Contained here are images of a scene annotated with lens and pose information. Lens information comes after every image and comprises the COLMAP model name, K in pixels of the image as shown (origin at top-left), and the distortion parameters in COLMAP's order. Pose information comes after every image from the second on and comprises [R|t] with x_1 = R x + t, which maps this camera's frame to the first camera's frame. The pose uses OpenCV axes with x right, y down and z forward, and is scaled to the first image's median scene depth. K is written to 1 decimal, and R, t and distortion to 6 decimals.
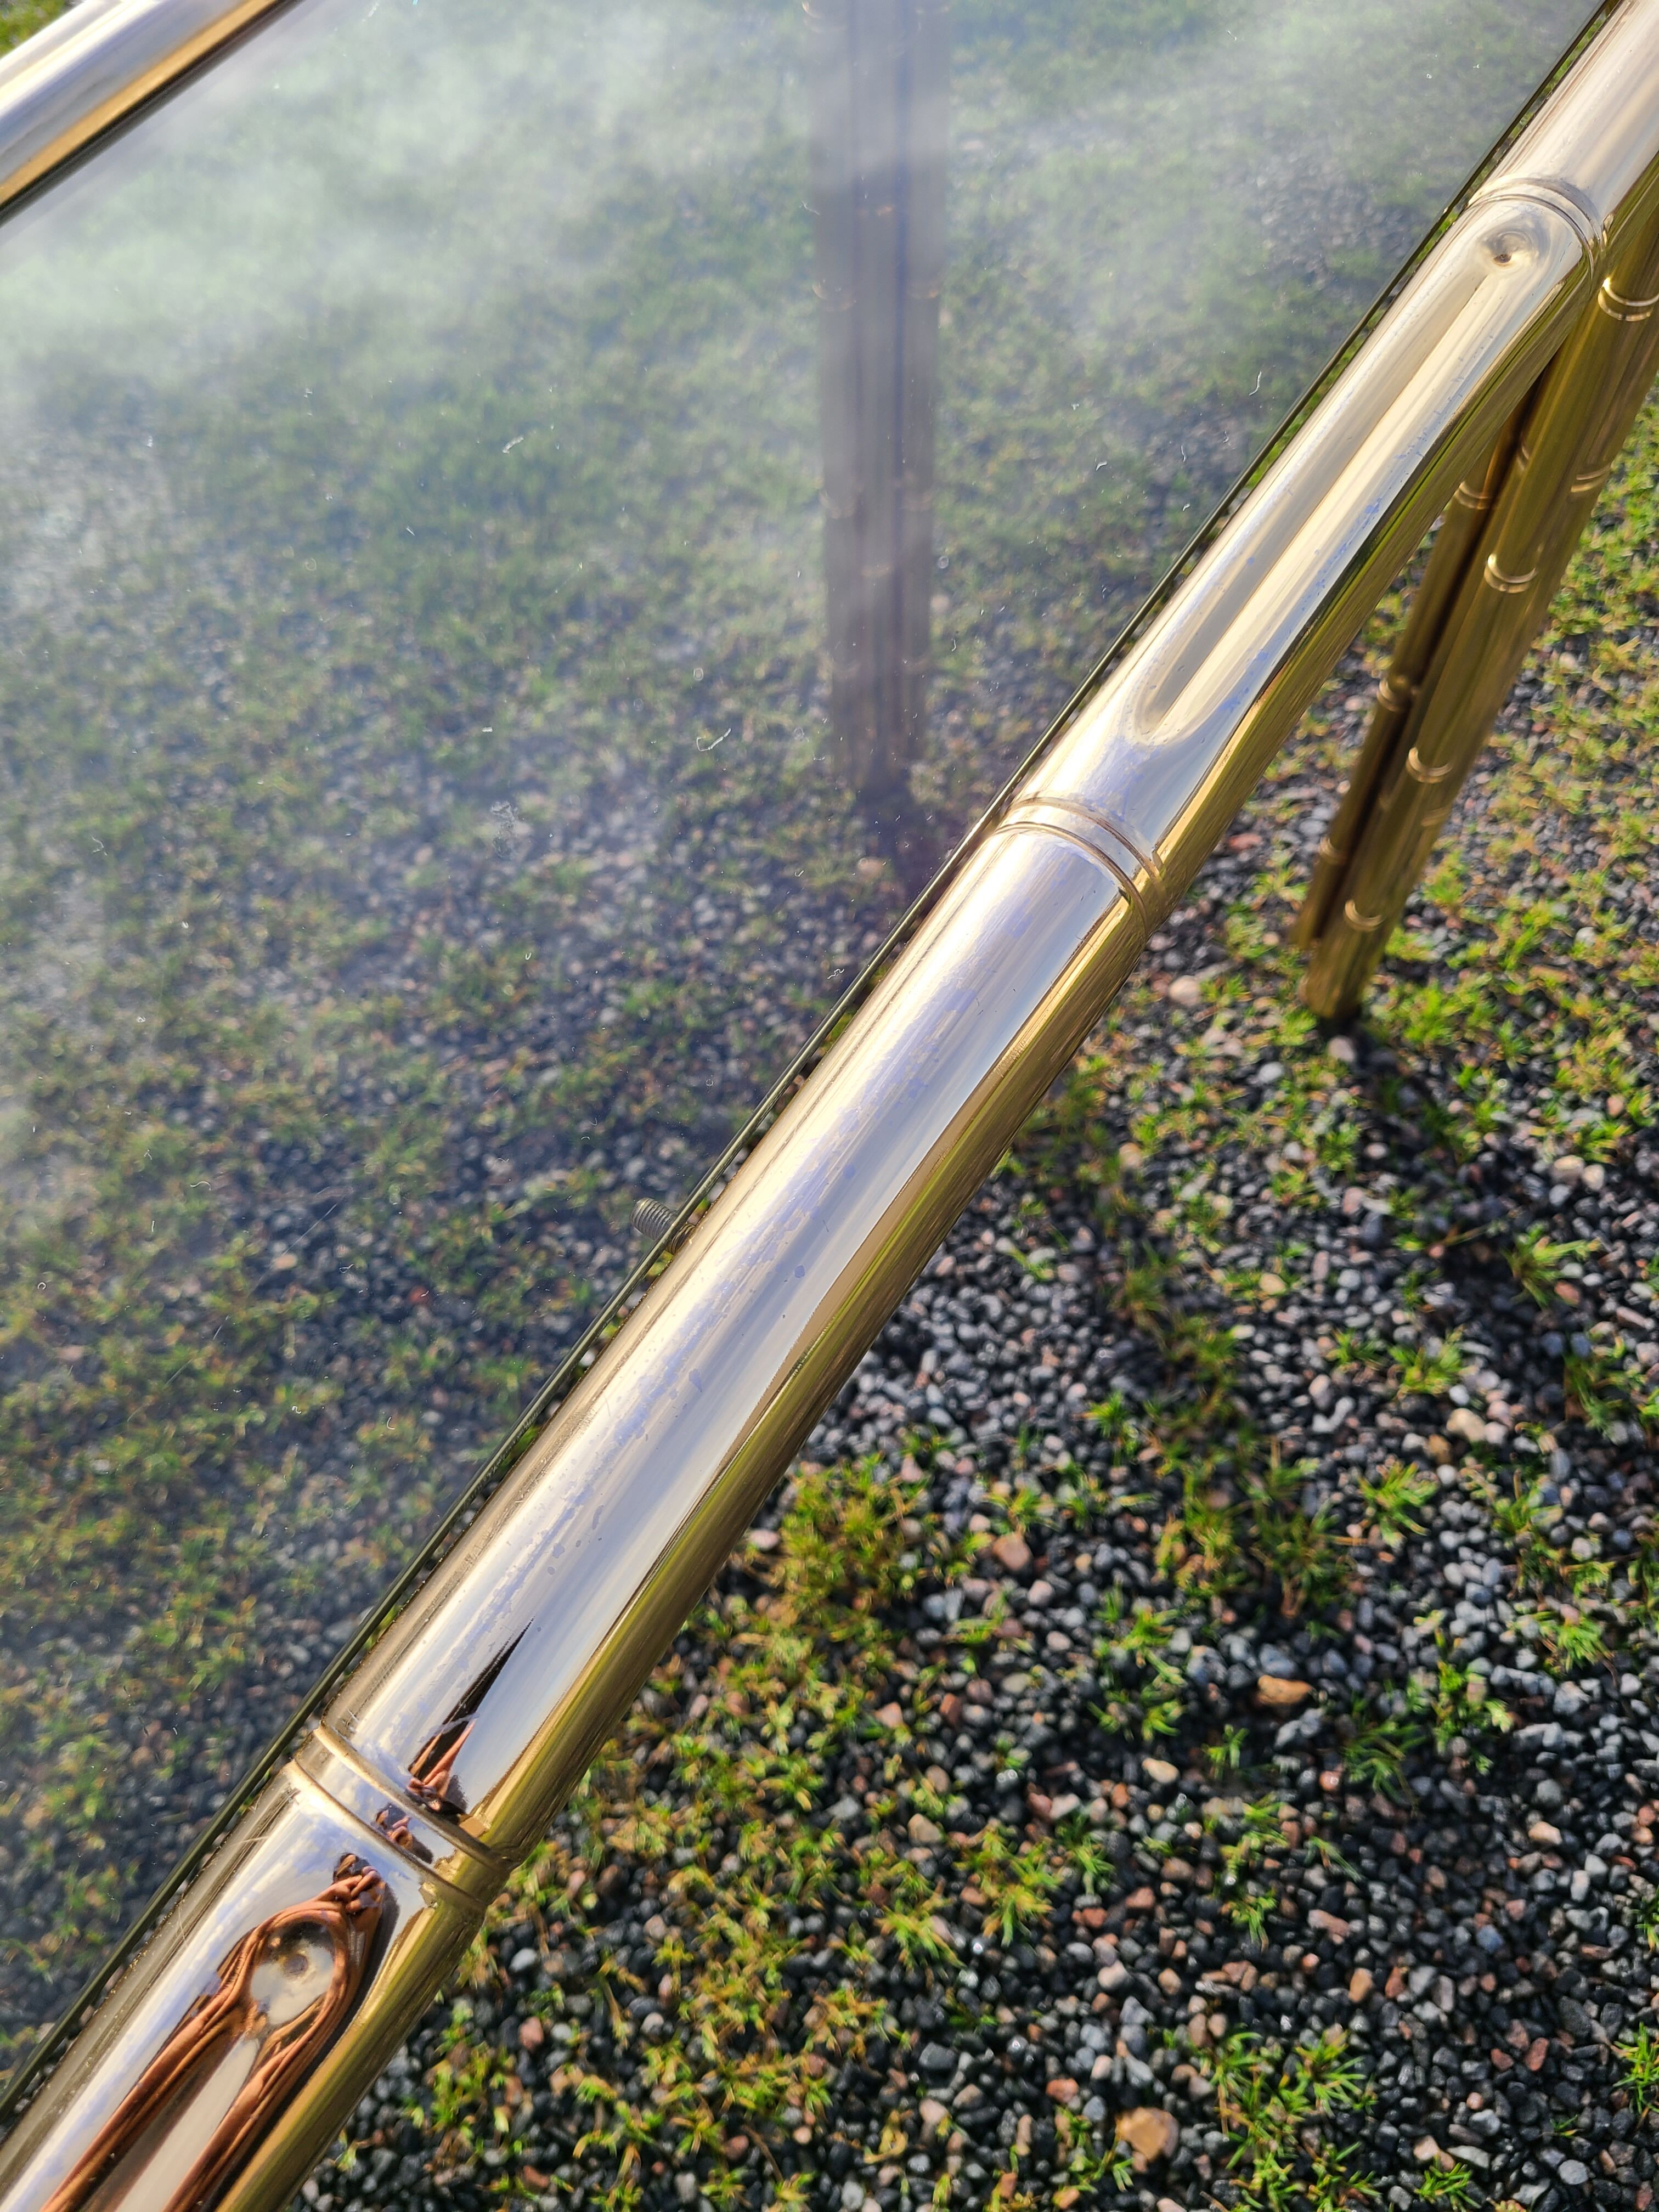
lens RADIAL K [[1680.8, 0, 829.5], [0, 1680.8, 1106.0], [0, 0, 1]] dist [0.033398, -0.033844]
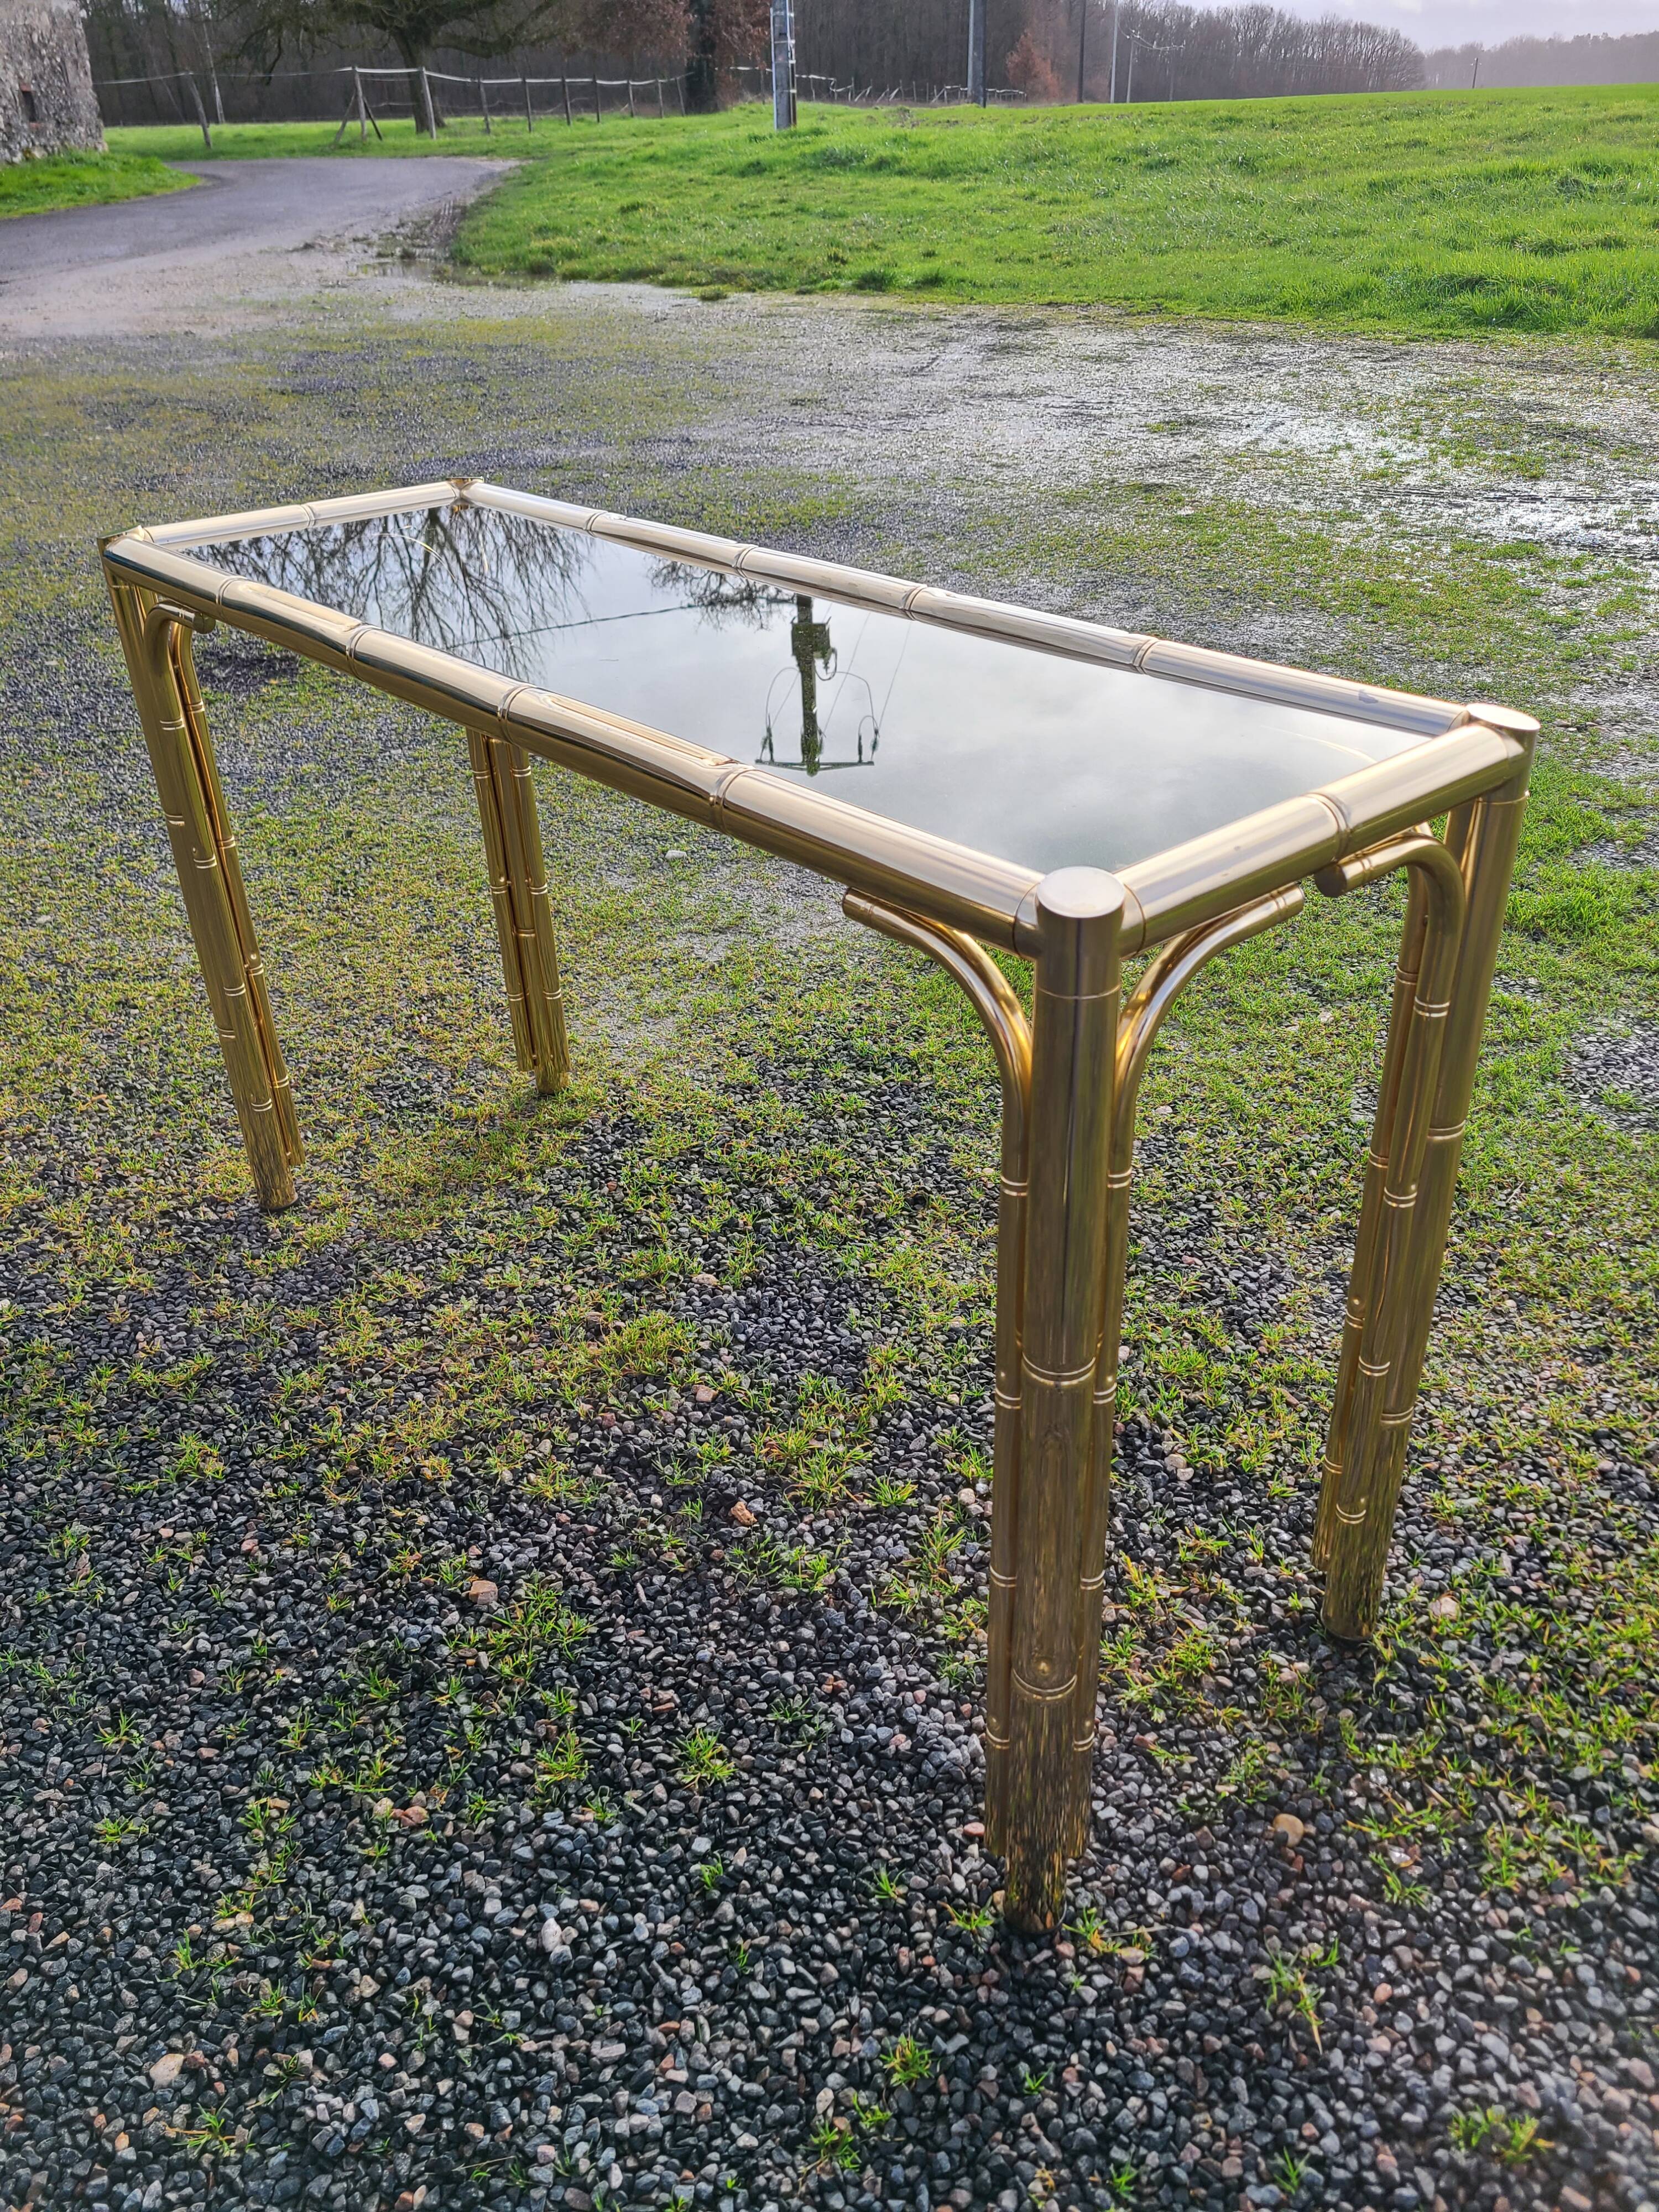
lens RADIAL K [[1692.9, 0, 815.3], [0, 1692.9, 1115.5], [0, 0, 1]] dist [0.064321, -0.052723]
pose [[0.678280, 0.374982, -0.631921, 1.174673], [-0.641467, 0.721637, -0.260308, 0.448034], [0.358407, 0.581918, 0.730010, -0.346463]]
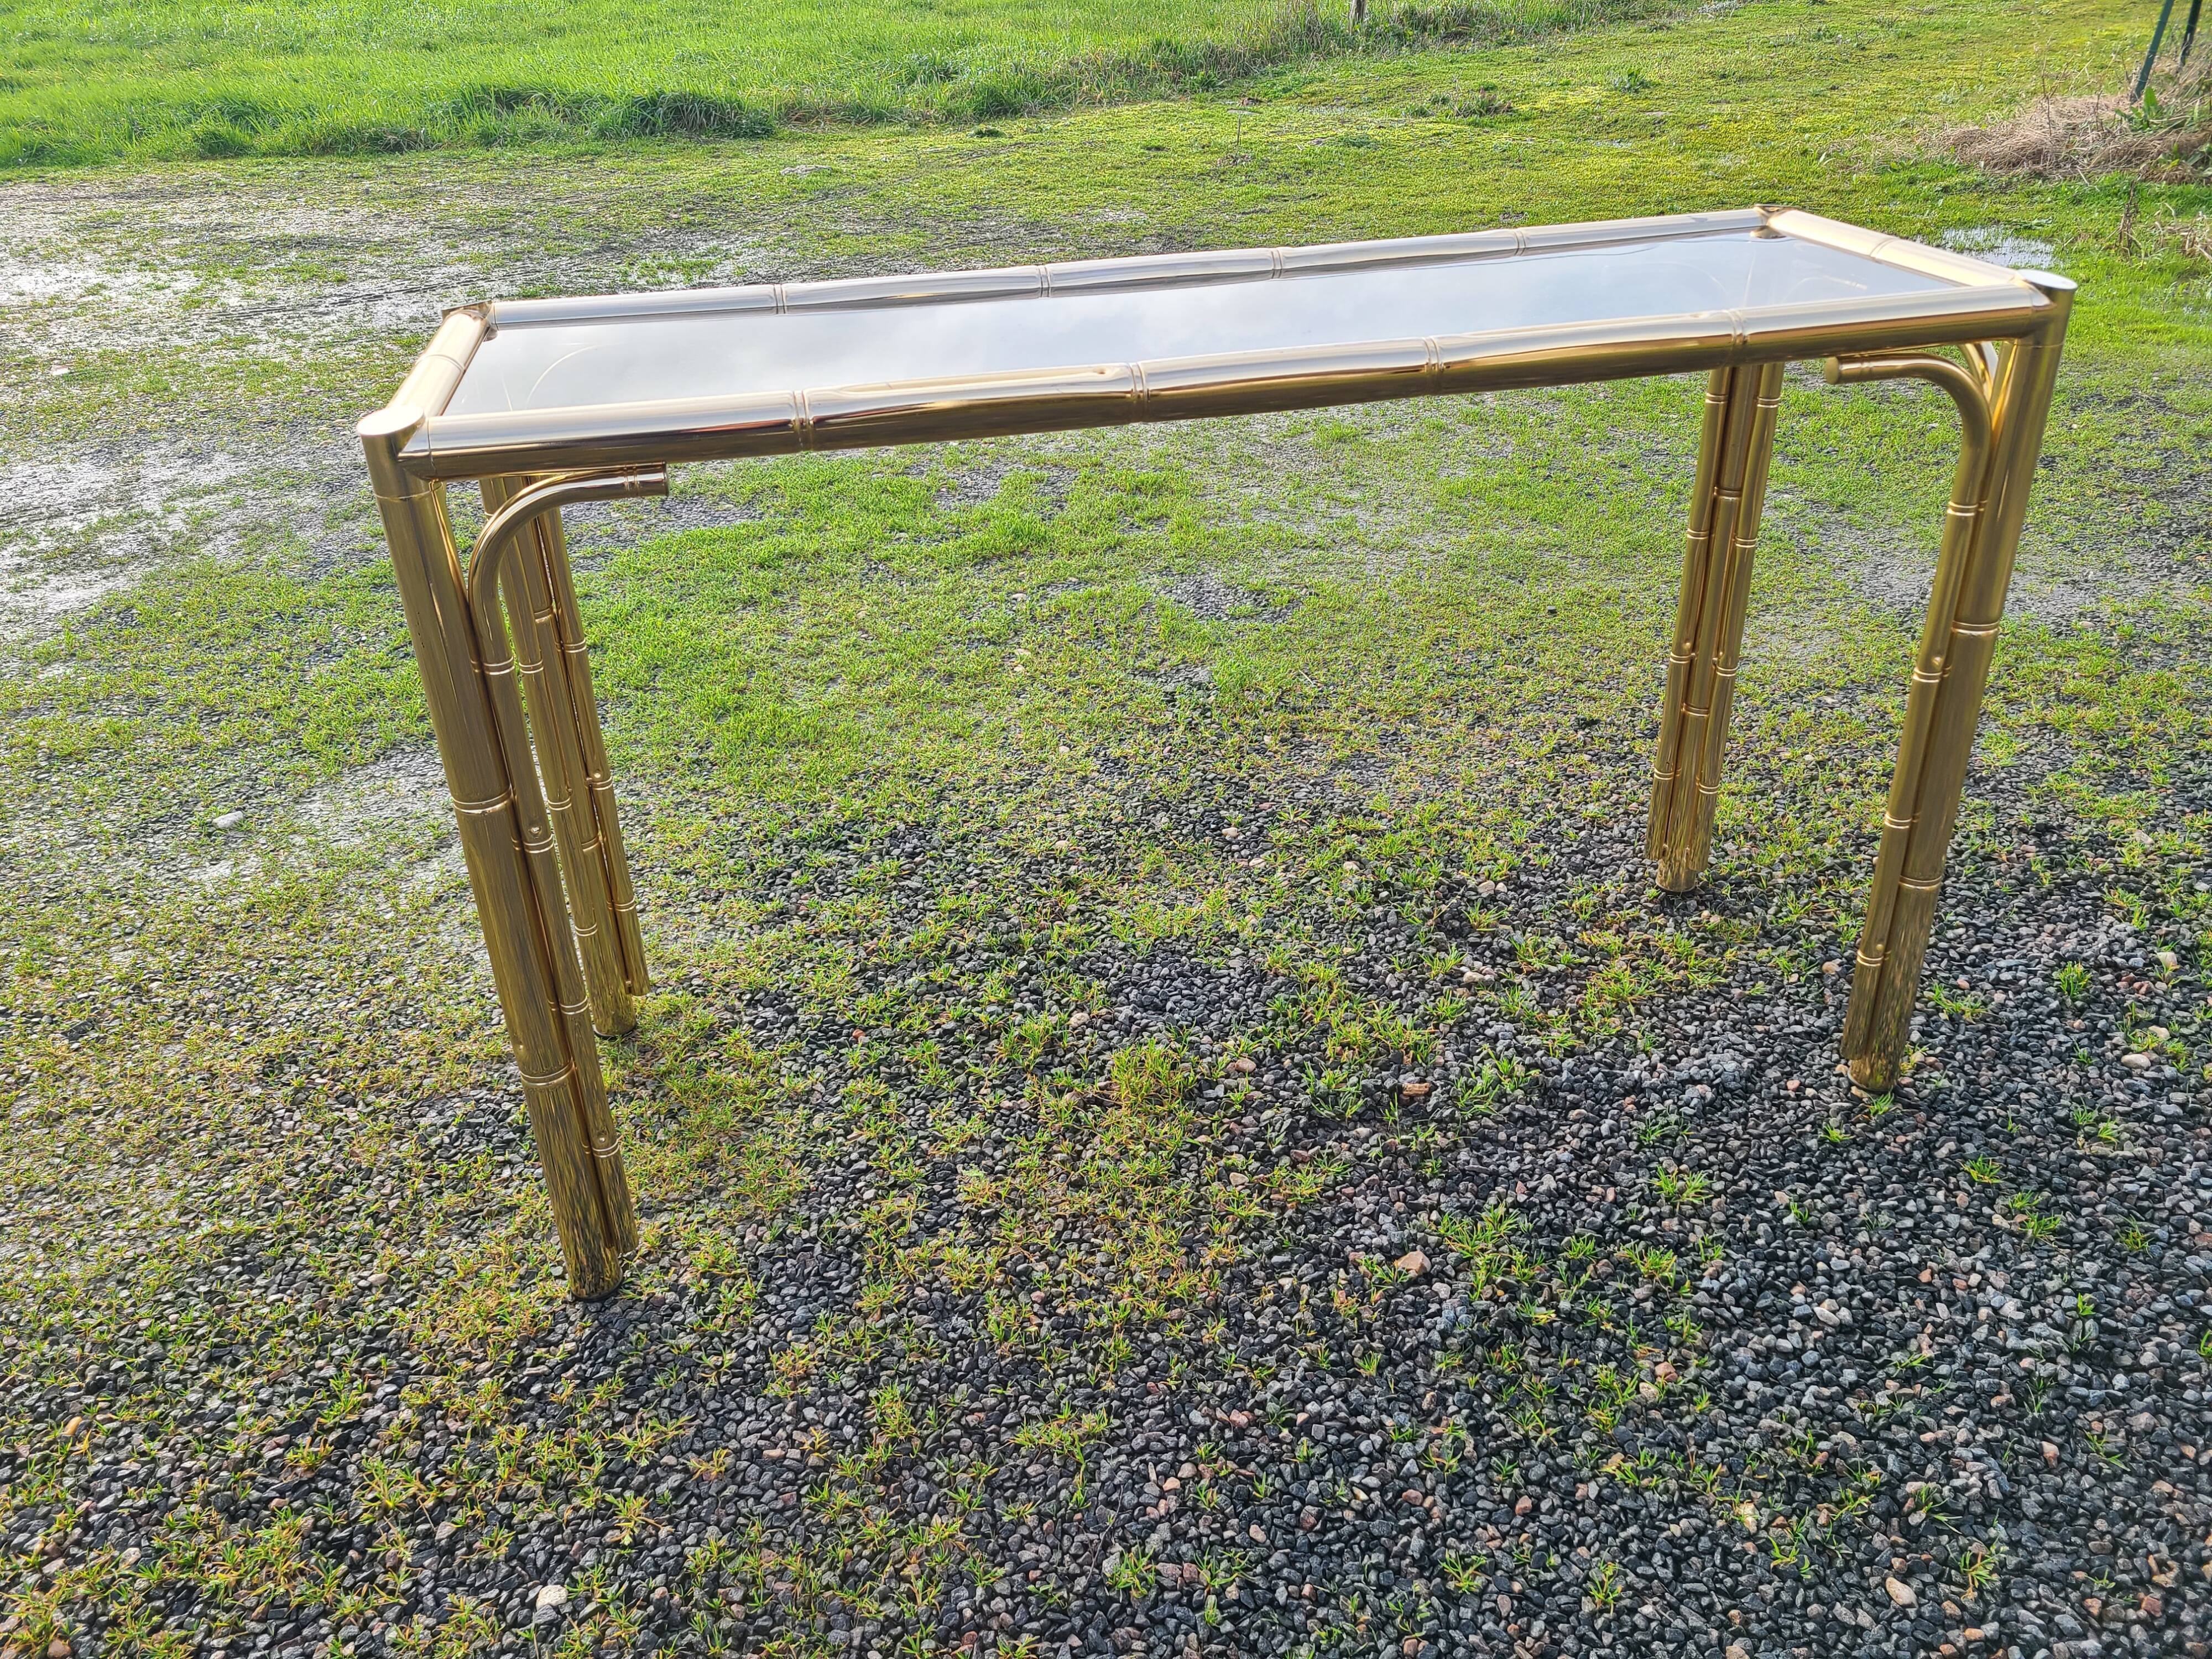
lens RADIAL K [[1672.8, 0, 1106.0], [0, 1672.8, 829.5], [0, 0, 1]] dist [0.067355, -0.057650]
pose [[0.970981, -0.122474, 0.205416, -0.359227], [0.214924, 0.823599, -0.524874, 0.961215], [-0.104897, 0.553791, 0.826022, -0.529139]]
